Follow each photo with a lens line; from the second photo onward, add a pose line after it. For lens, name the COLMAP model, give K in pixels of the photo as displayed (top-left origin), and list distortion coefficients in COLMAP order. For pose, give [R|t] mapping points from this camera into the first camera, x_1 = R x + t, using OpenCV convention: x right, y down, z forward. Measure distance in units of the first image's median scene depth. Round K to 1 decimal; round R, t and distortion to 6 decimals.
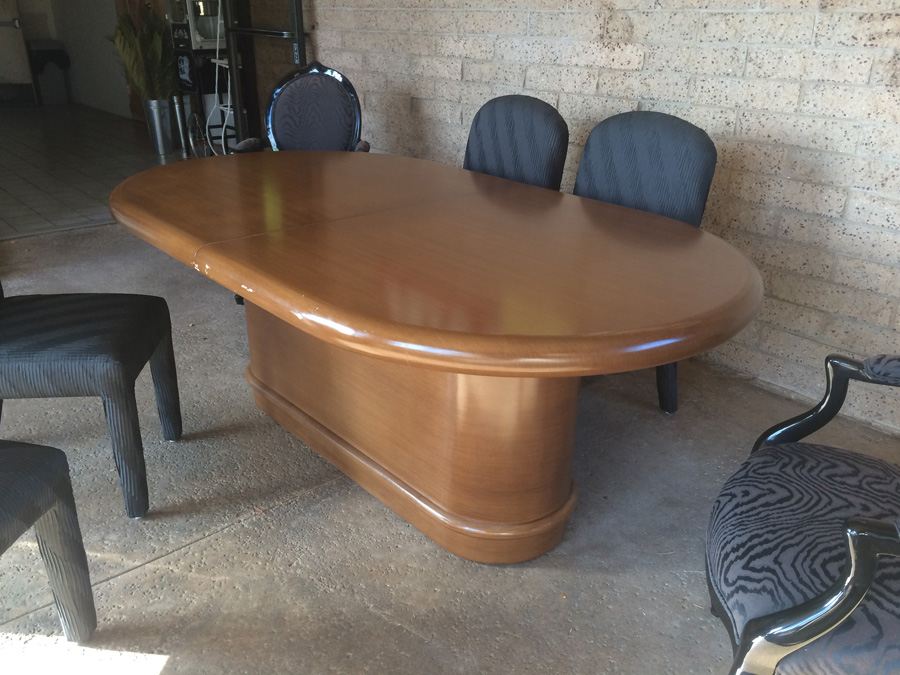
lens RADIAL K [[766.8, 0, 447.0], [0, 766.8, 337.6], [0, 0, 1]] dist [0.090076, -0.123529]
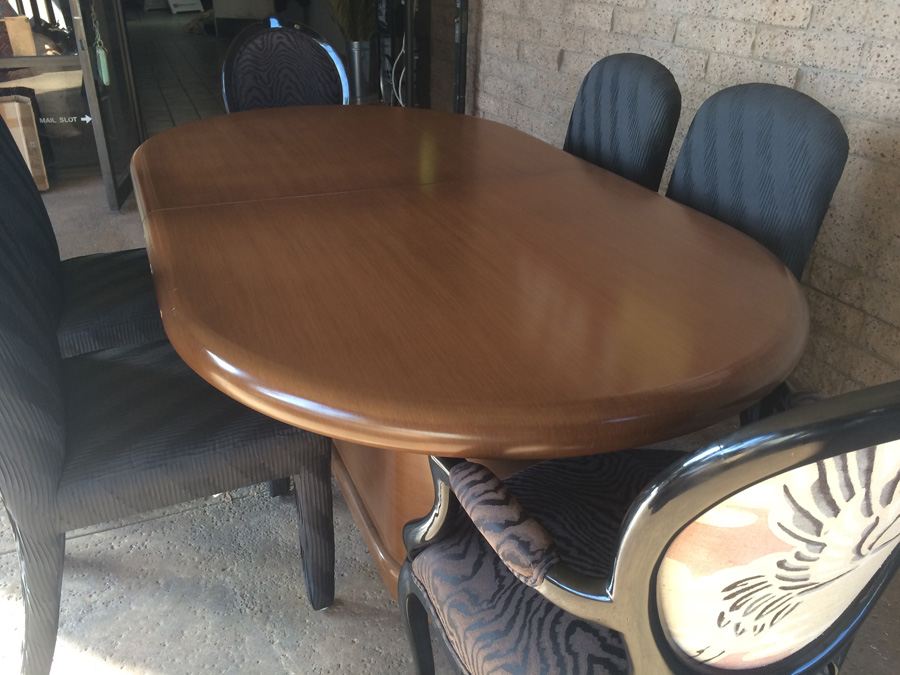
lens RADIAL K [[764.7, 0, 450.8], [0, 764.7, 336.6], [0, 0, 1]] dist [0.091743, -0.124939]
pose [[0.948896, 0.148050, -0.278707, 0.201021], [-0.130540, 0.988171, 0.080476, -0.065005], [0.287325, -0.039981, 0.956998, 0.164351]]
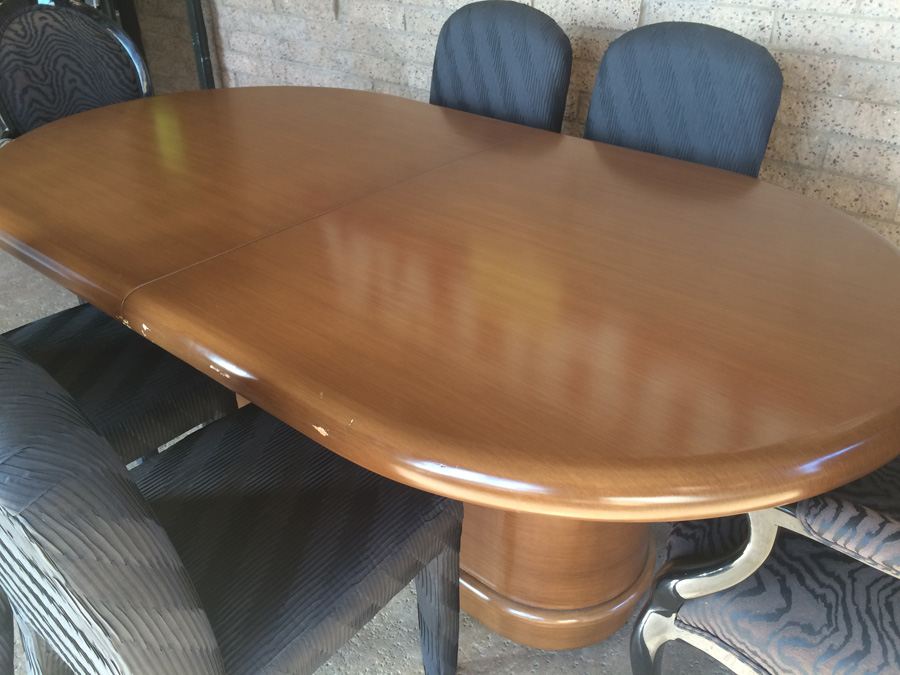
lens RADIAL K [[770.7, 0, 445.4], [0, 770.7, 334.3], [0, 0, 1]] dist [0.078144, -0.100400]
pose [[0.989177, -0.093311, 0.113233, -0.090668], [0.076544, 0.986566, 0.144320, -0.110952], [-0.125179, -0.134091, 0.983031, 0.213514]]
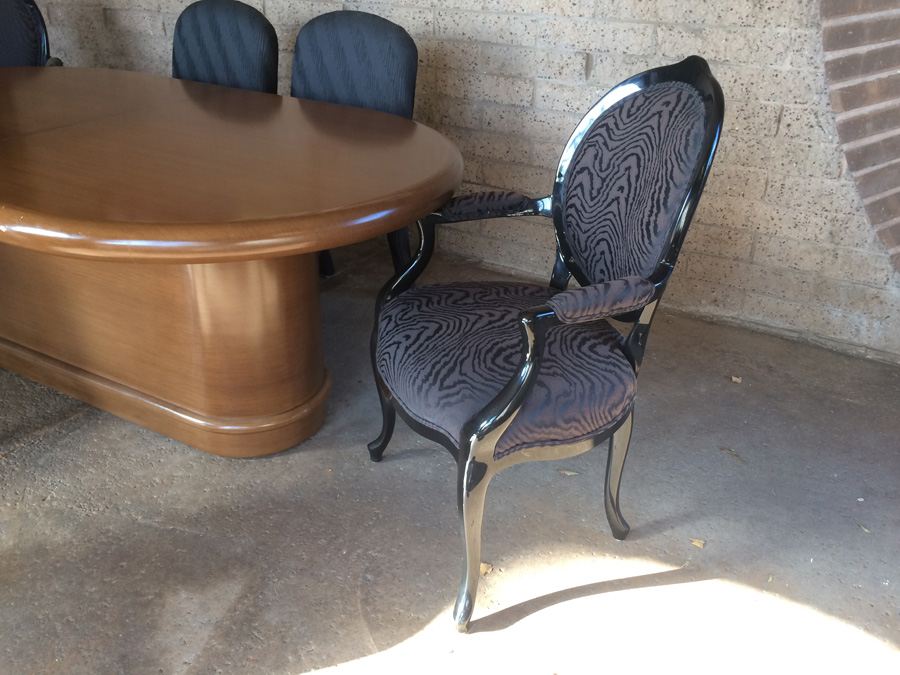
lens RADIAL K [[771.8, 0, 449.6], [0, 771.8, 337.3], [0, 0, 1]] dist [0.087965, -0.115685]
pose [[0.943704, -0.150621, 0.294510, 0.012806], [0.124406, 0.986562, 0.105922, 0.041033], [-0.306506, -0.063320, 0.949760, -0.052159]]
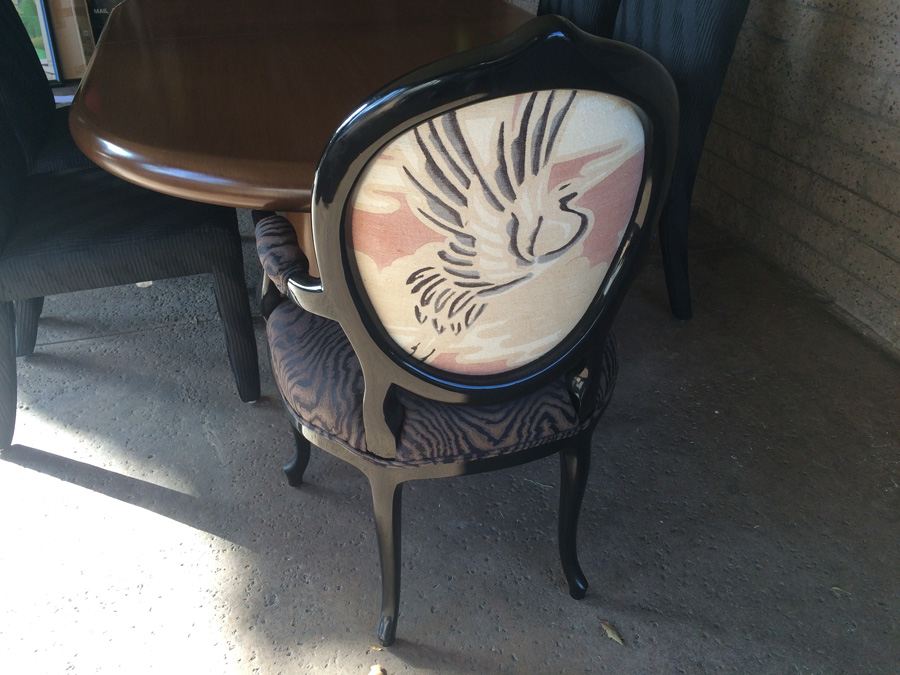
lens RADIAL K [[764.7, 0, 450.8], [0, 764.7, 336.6], [0, 0, 1]] dist [0.091743, -0.124939]
pose [[0.903263, 0.210157, -0.374099, 0.395405], [-0.148616, 0.971110, 0.186706, -0.003312], [0.402529, -0.113047, 0.908400, 0.150402]]
